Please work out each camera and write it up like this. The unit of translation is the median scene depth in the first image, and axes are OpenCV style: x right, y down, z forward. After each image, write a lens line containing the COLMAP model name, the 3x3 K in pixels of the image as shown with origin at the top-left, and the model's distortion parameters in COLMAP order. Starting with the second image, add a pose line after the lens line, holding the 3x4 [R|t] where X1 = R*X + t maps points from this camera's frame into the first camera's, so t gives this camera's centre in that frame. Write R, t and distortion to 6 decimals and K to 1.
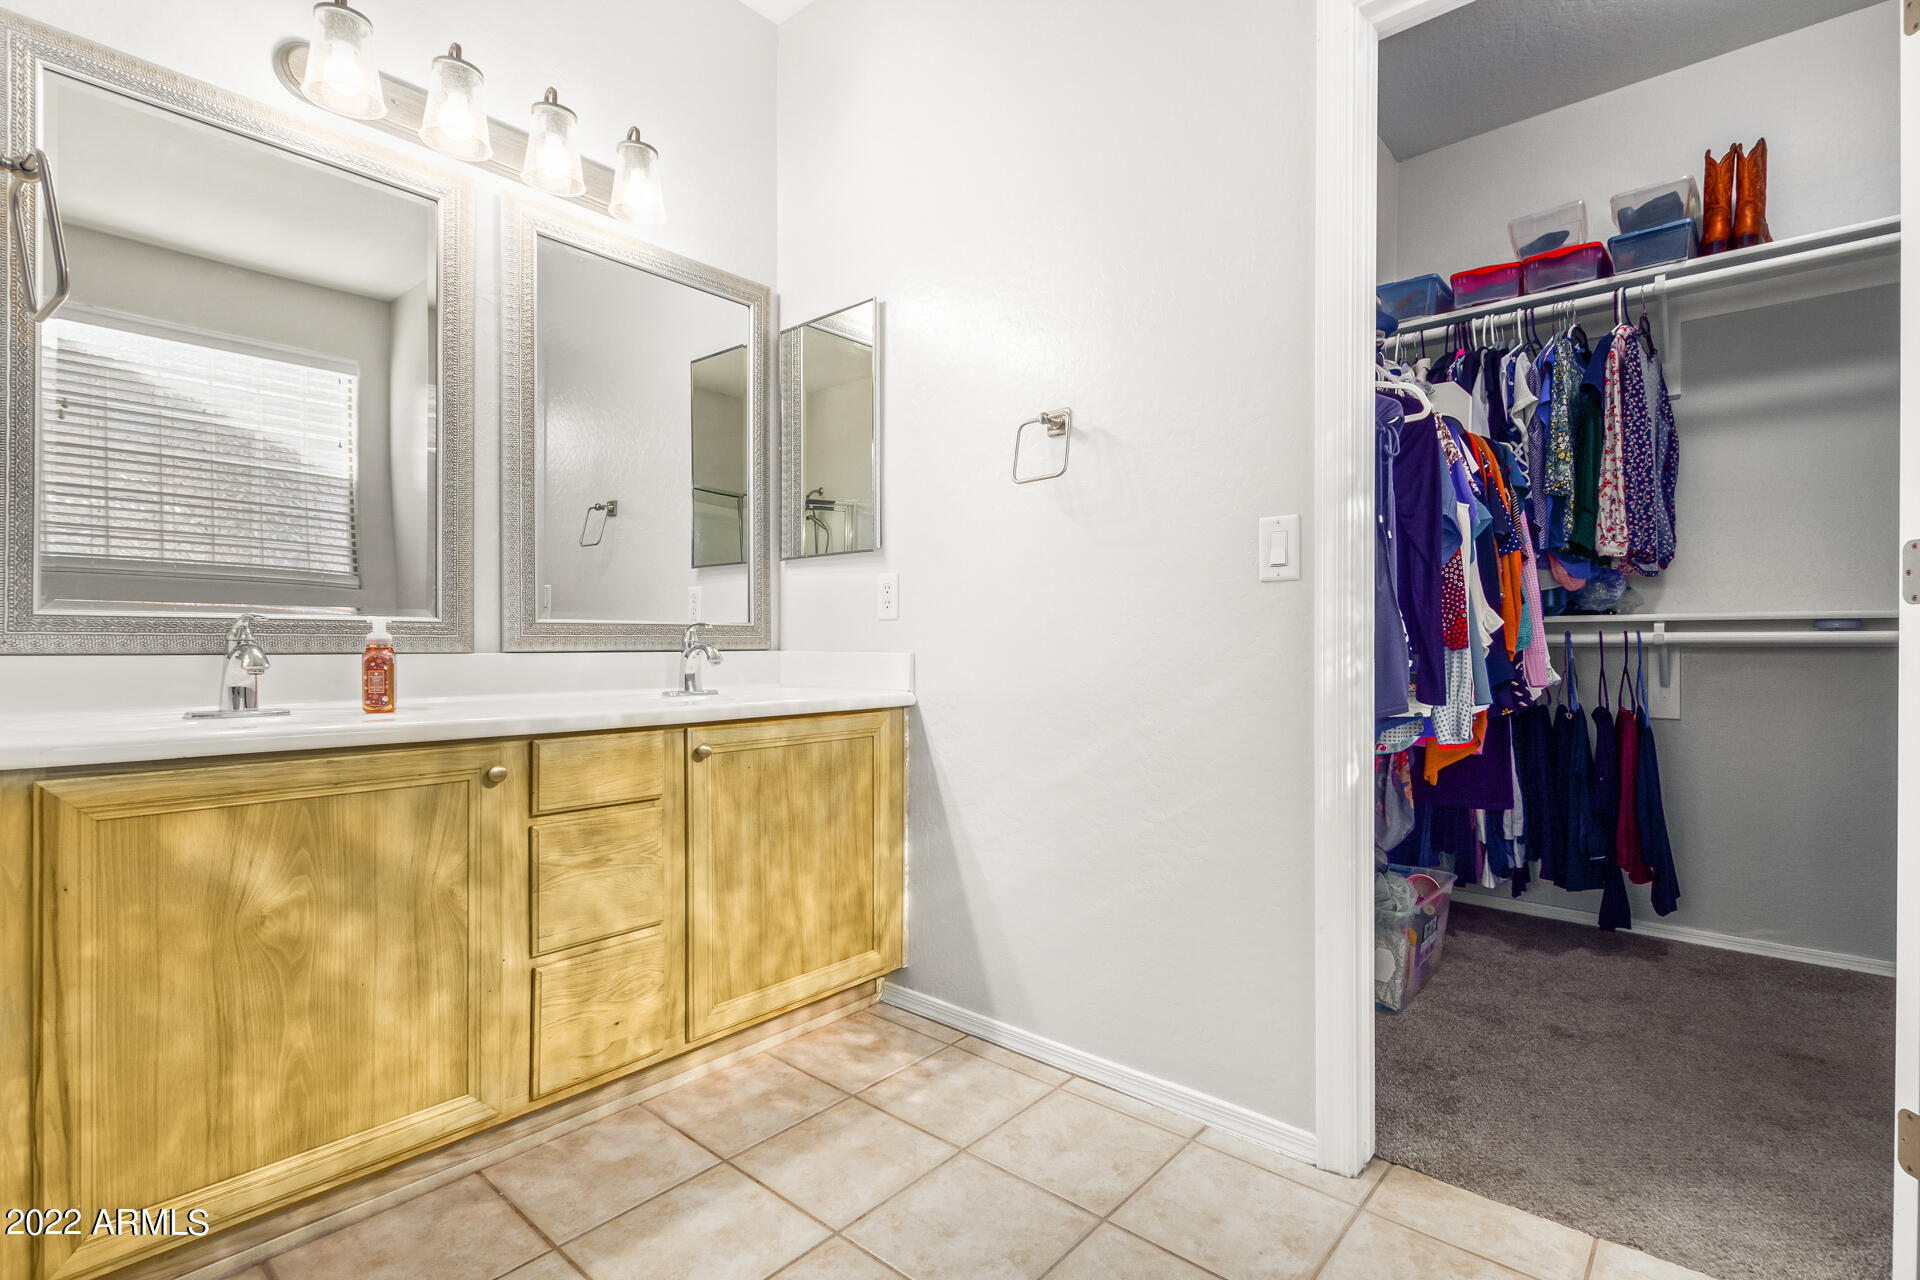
lens RADIAL K [[898.6, 0, 963.9], [0, 898.6, 645.1], [0, 0, 1]] dist [-0.002324, 0.000165]
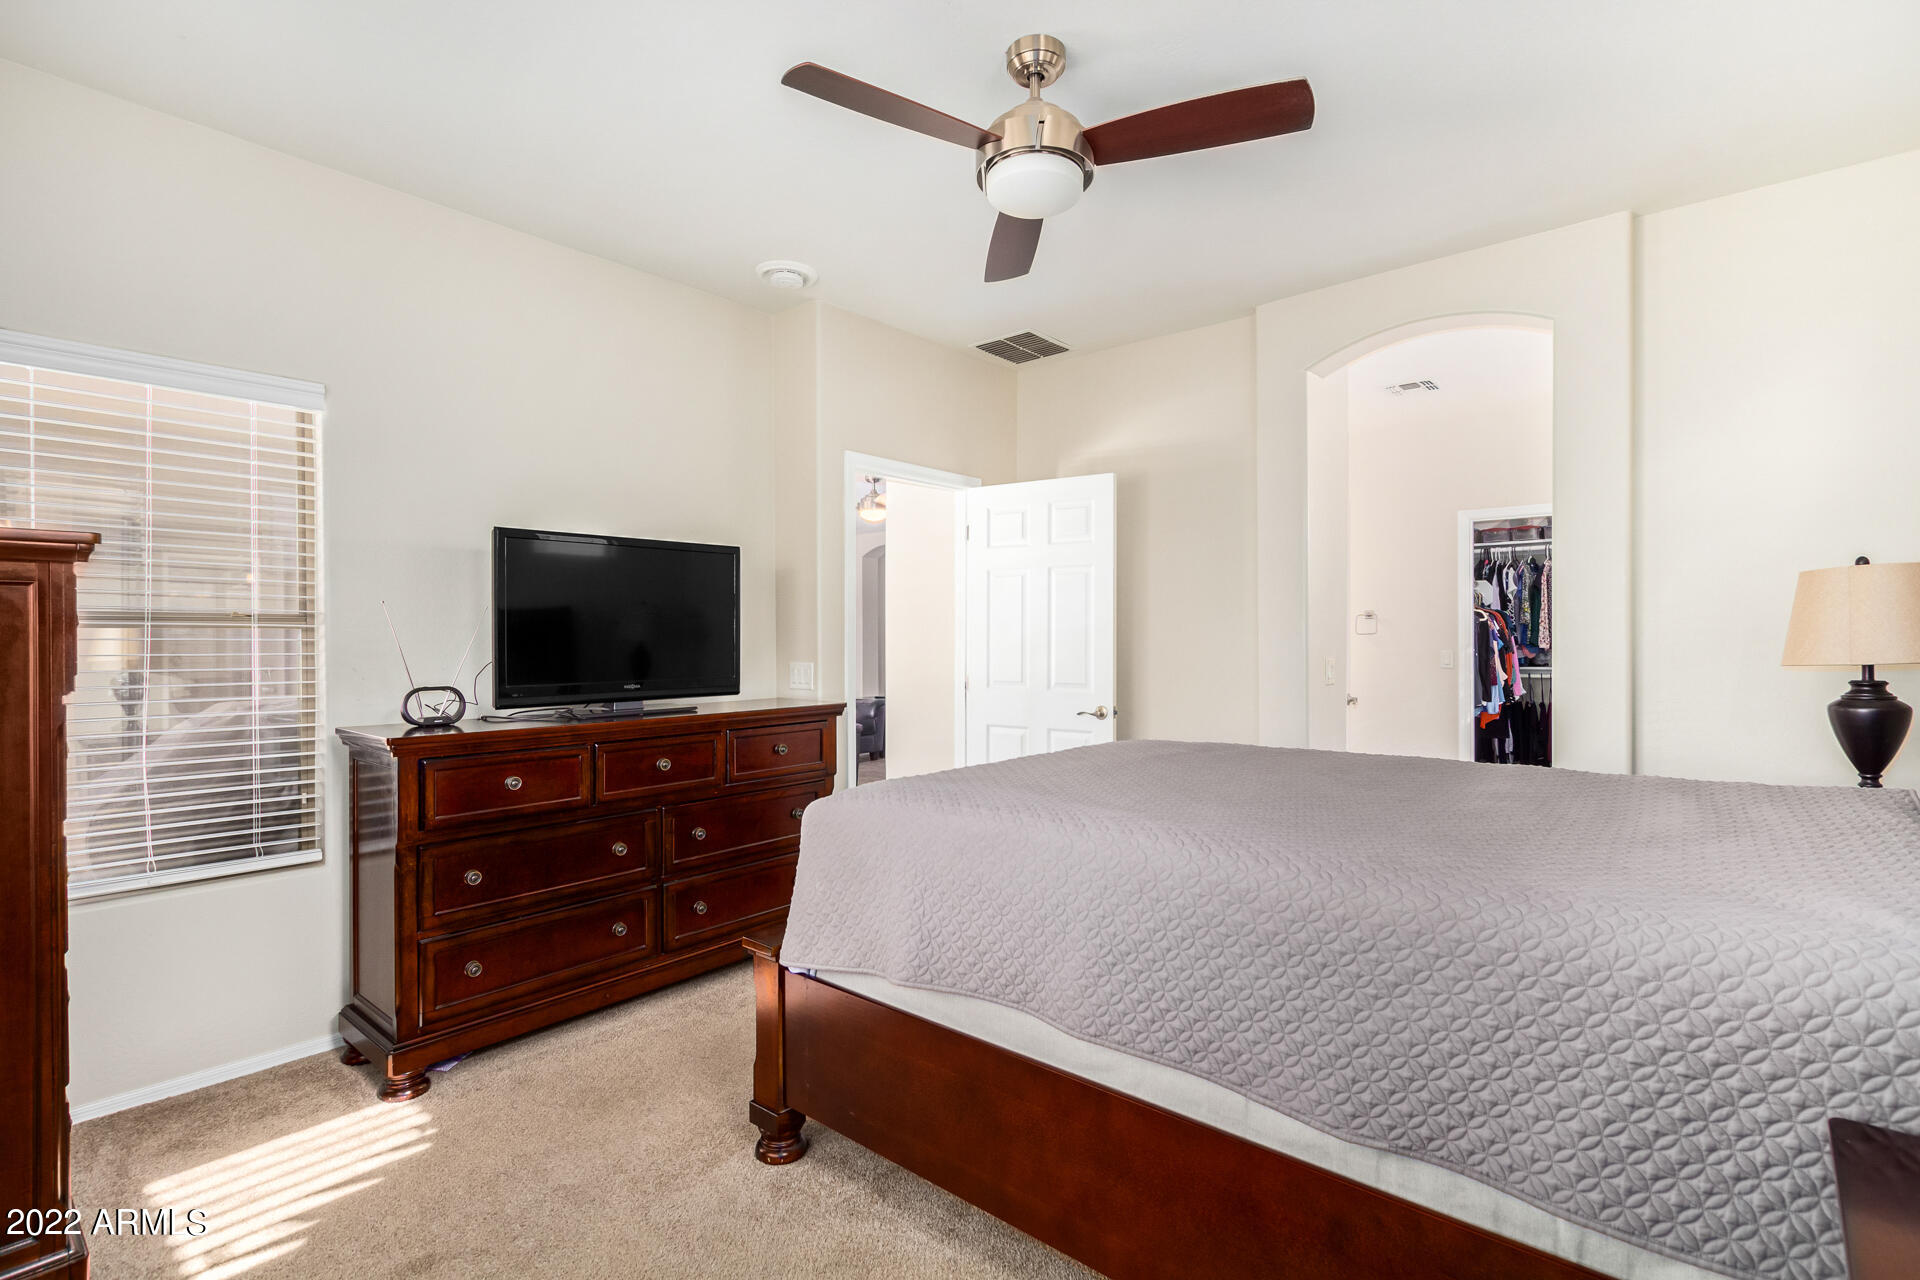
lens RADIAL K [[898.6, 0, 956.0], [0, 898.6, 642.4], [0, 0, 1]] dist [-0.002324, 0.000165]
pose [[0.999906, -0.006059, 0.012340, -1.091363], [0.006066, 0.999981, -0.000558, -0.121064], [-0.012336, 0.000633, 0.999924, -1.692685]]
